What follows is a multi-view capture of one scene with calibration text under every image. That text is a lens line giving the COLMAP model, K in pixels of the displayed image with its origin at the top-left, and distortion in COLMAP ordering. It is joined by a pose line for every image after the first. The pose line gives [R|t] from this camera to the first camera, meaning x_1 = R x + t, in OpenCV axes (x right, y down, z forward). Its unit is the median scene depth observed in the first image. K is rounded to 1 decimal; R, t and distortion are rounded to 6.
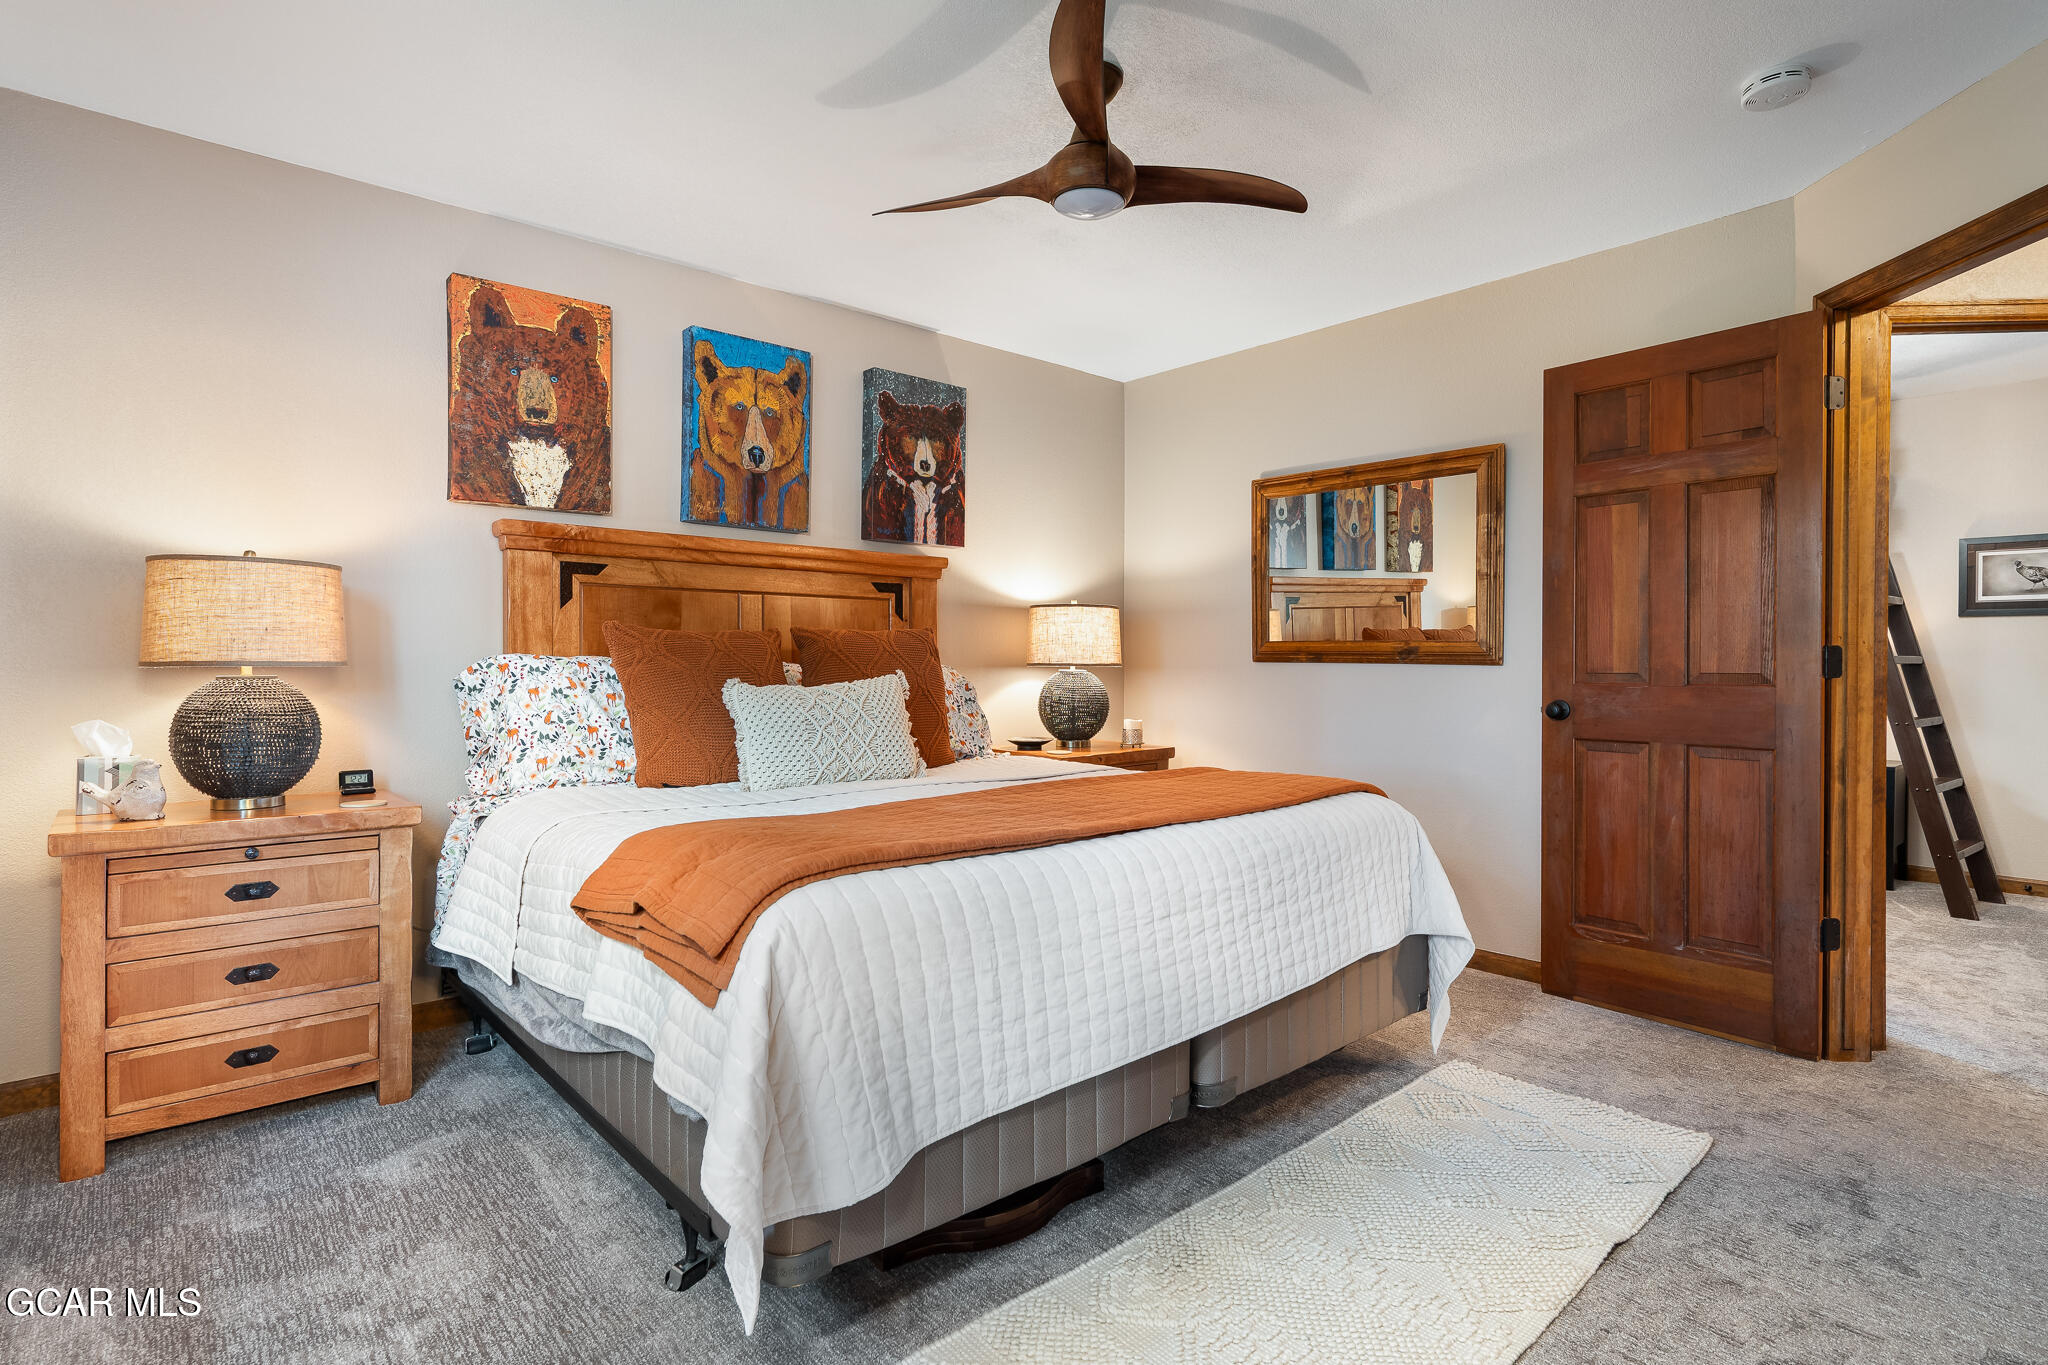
lens RADIAL K [[973.2, 0, 1016.2], [0, 973.2, 677.0], [0, 0, 1]] dist [-0.000052, -0.000546]
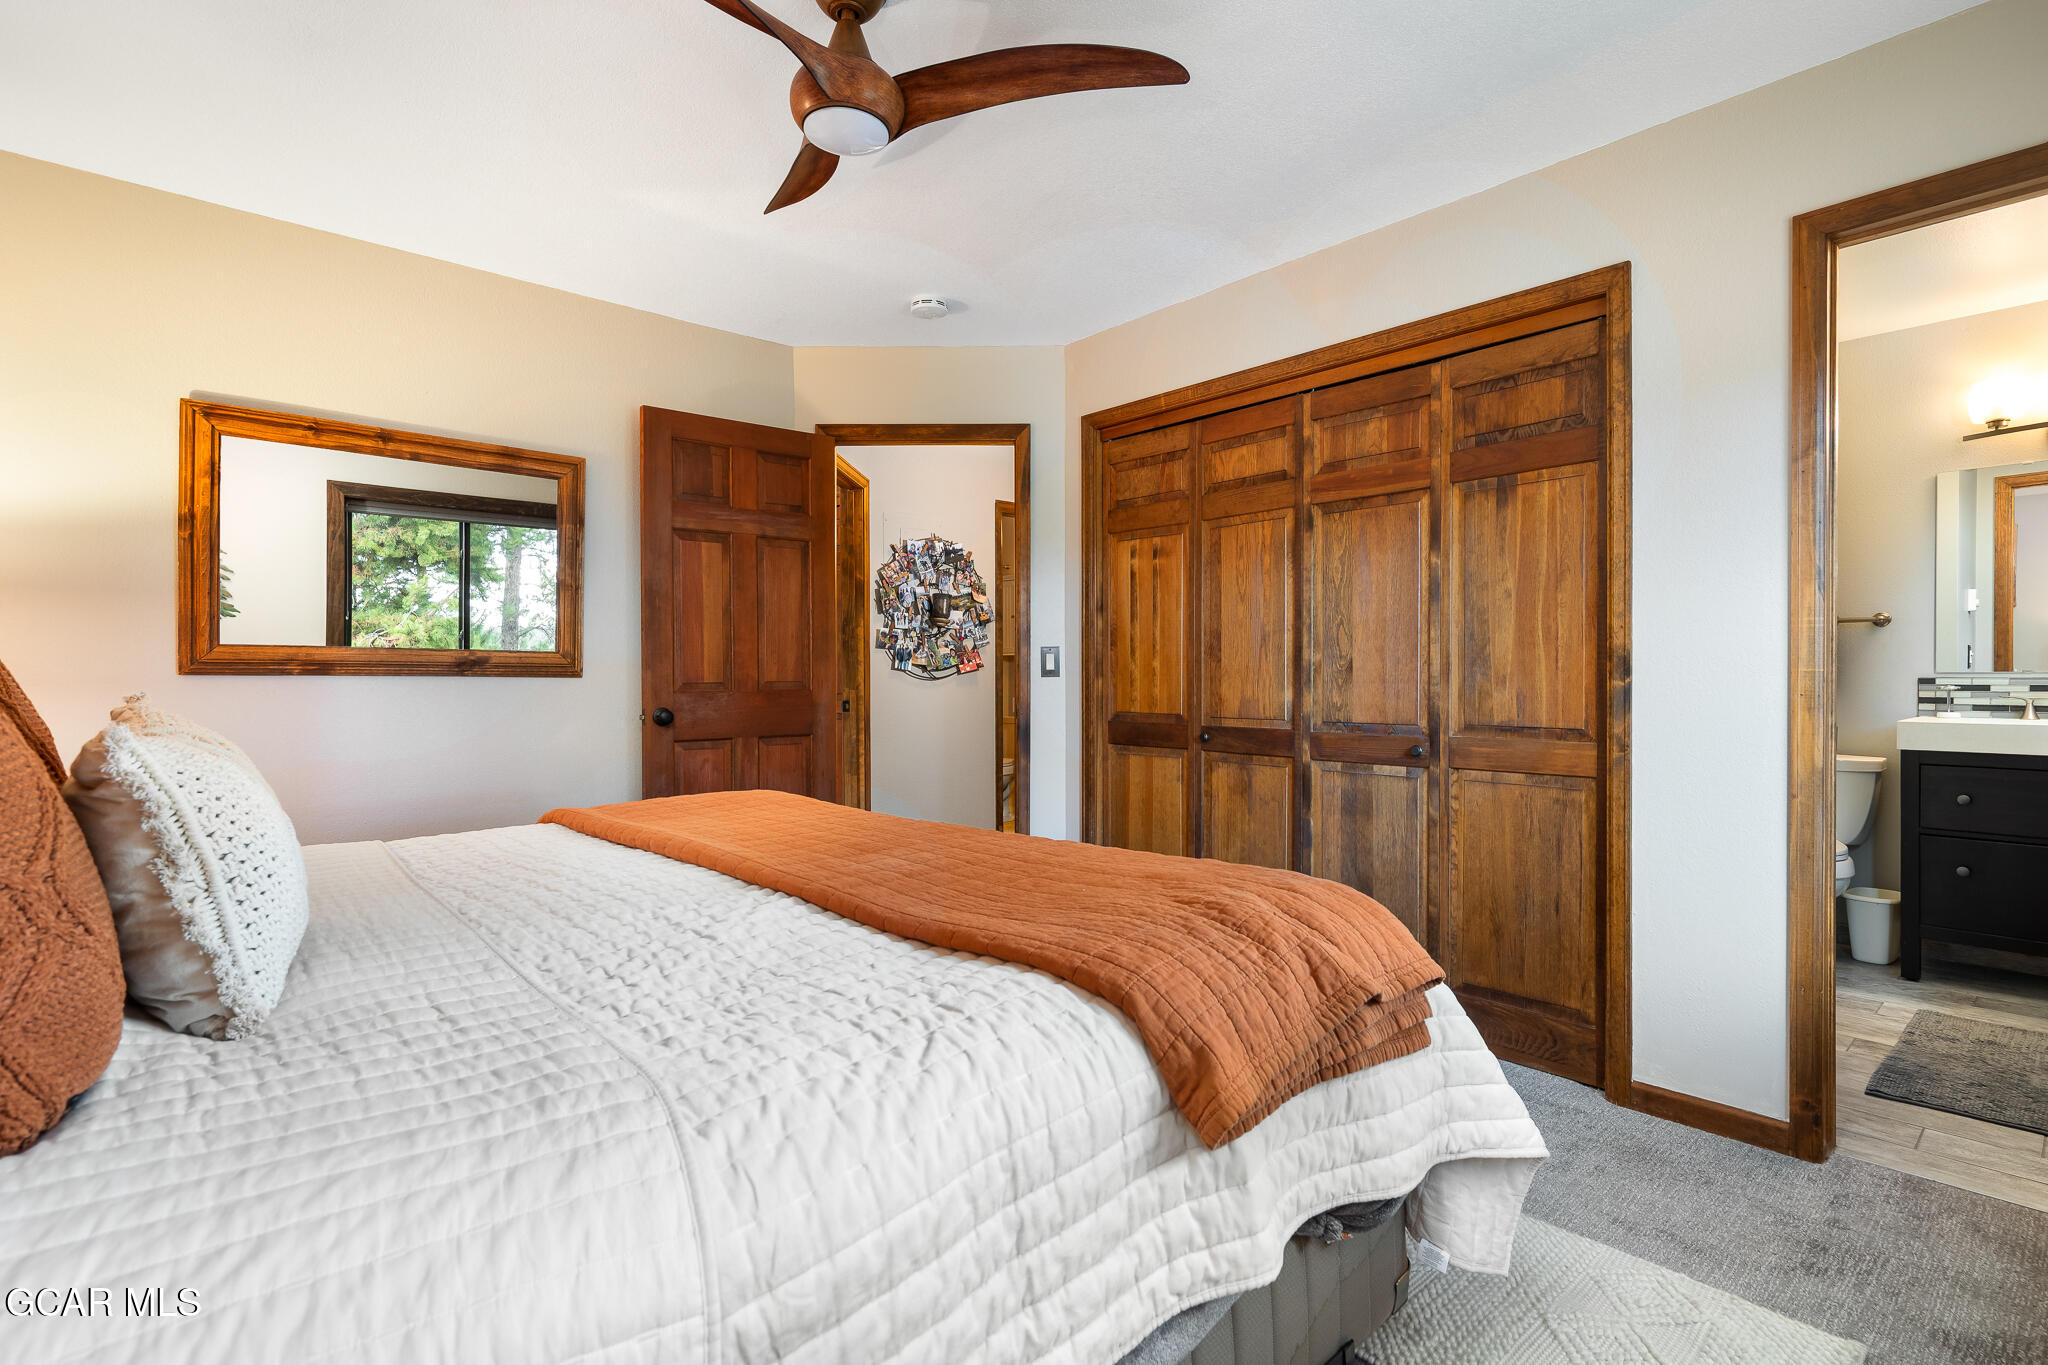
lens RADIAL K [[973.2, 0, 1023.4], [0, 973.2, 677.2], [0, 0, 1]] dist [-0.000052, -0.000546]
pose [[-0.006167, -0.002724, 0.999977, -0.576676], [0.023160, 0.999728, 0.002866, -0.005288], [-0.999713, 0.023177, -0.006102, 0.619037]]
